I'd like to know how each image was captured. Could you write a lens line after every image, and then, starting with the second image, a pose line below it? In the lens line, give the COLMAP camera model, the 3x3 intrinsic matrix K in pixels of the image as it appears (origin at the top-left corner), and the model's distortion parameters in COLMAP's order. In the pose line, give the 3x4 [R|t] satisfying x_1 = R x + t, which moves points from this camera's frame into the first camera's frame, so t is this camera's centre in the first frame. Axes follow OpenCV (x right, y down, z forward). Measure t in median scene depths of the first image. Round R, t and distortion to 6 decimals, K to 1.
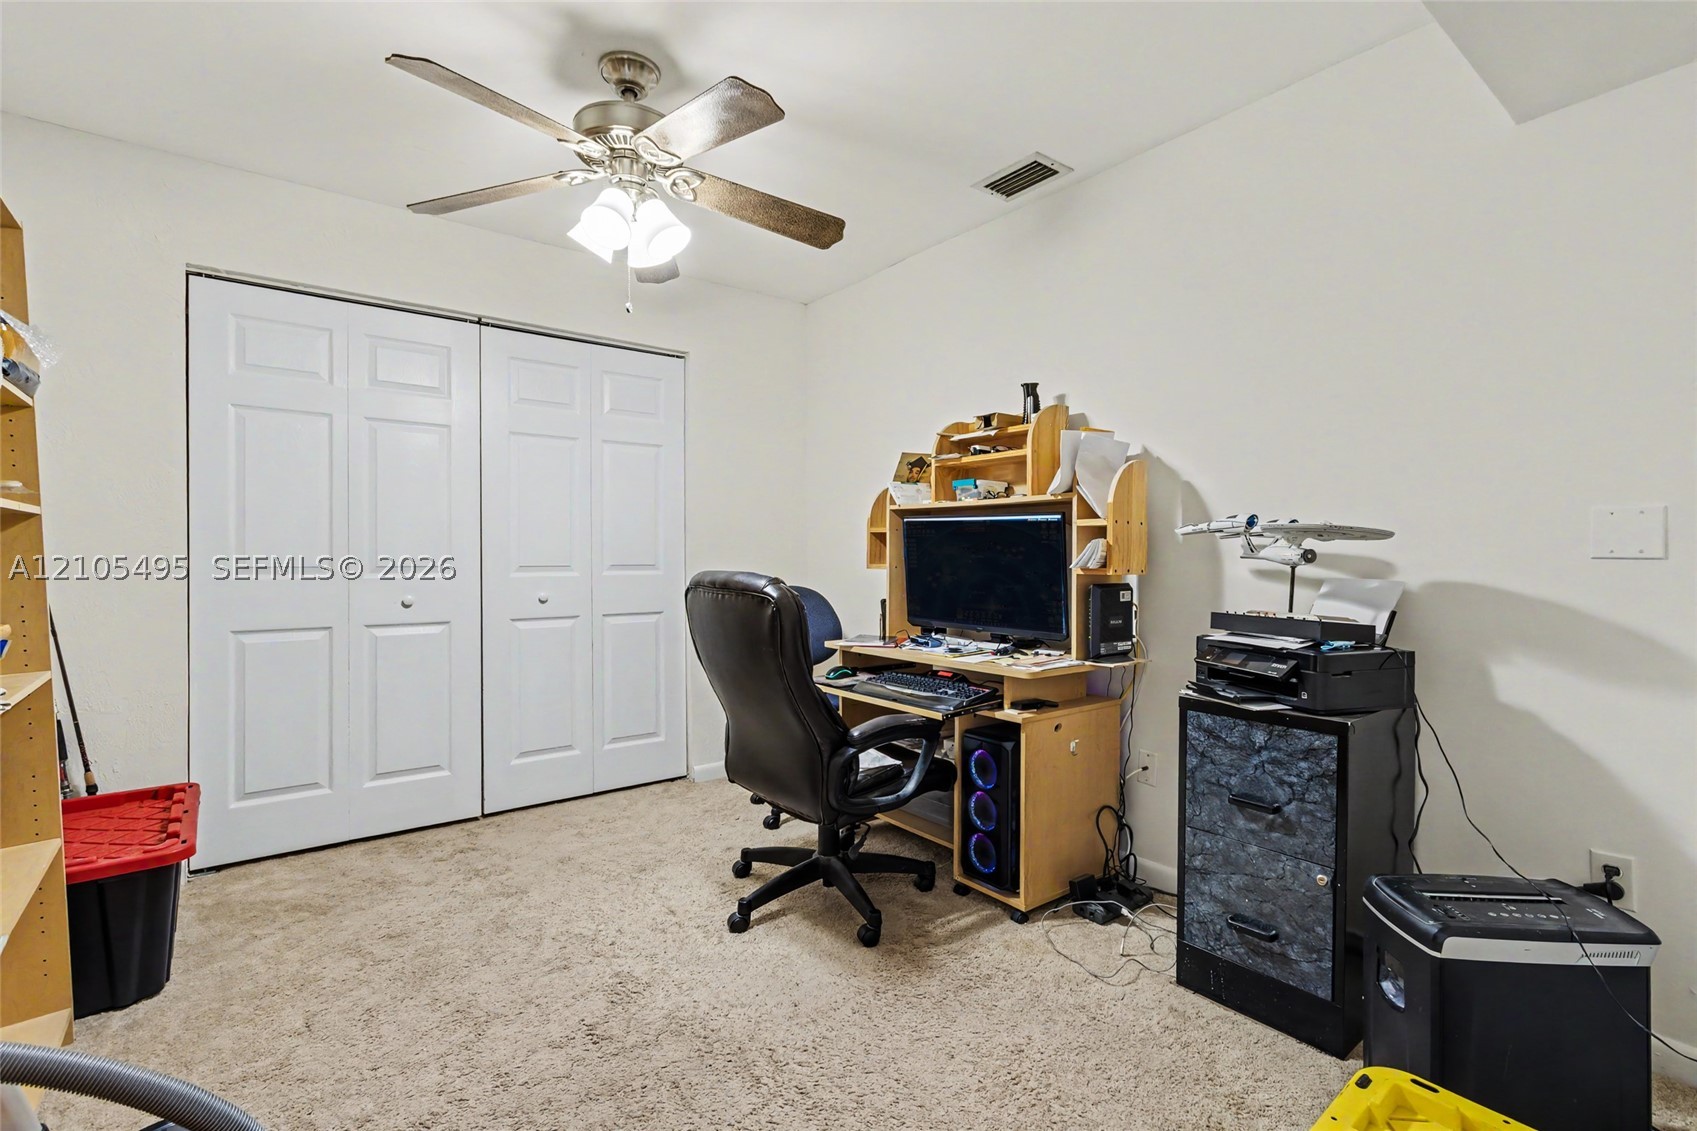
lens RADIAL K [[783.0, 0, 845.2], [0, 783.0, 559.9], [0, 0, 1]] dist [0.001491, -0.001357]
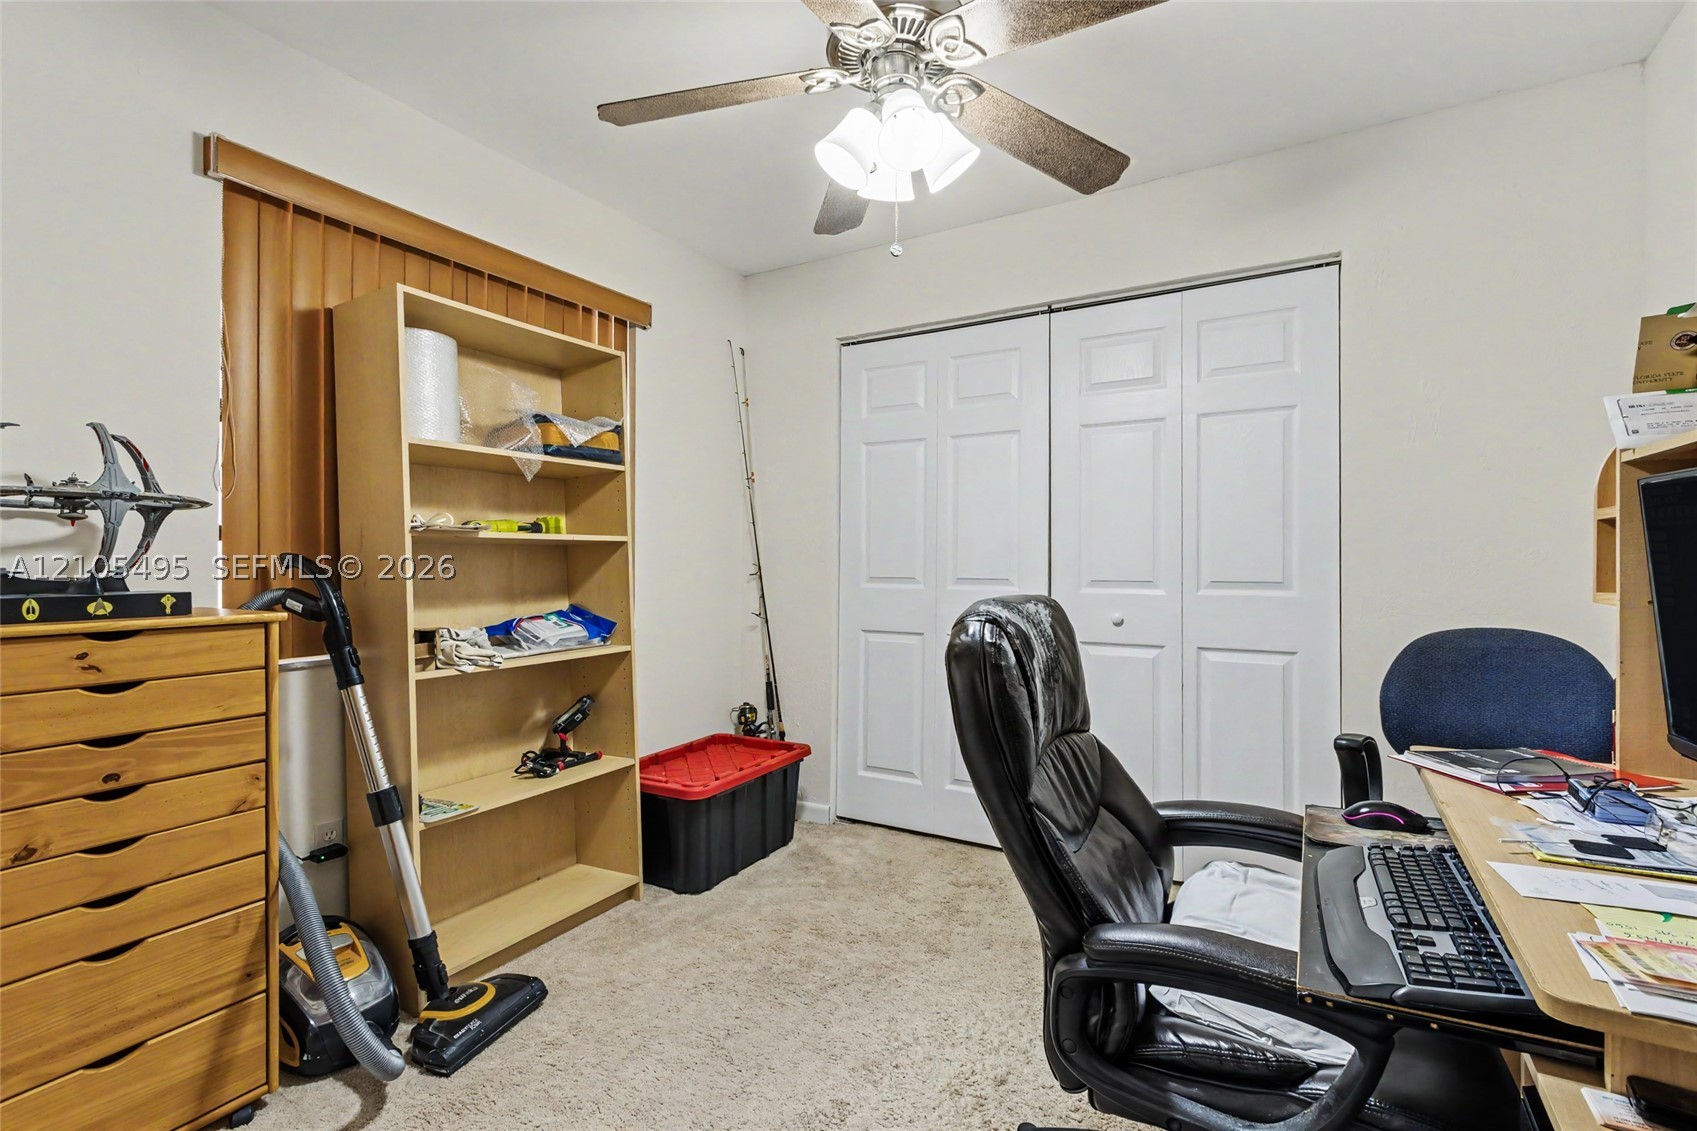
lens RADIAL K [[783.0, 0, 845.2], [0, 783.0, 559.9], [0, 0, 1]] dist [0.001491, -0.001357]
pose [[0.375915, -0.003968, -0.926646, 0.321481], [-0.002839, 0.999981, -0.005433, -0.009900], [0.926650, 0.004673, 0.375897, 0.501623]]
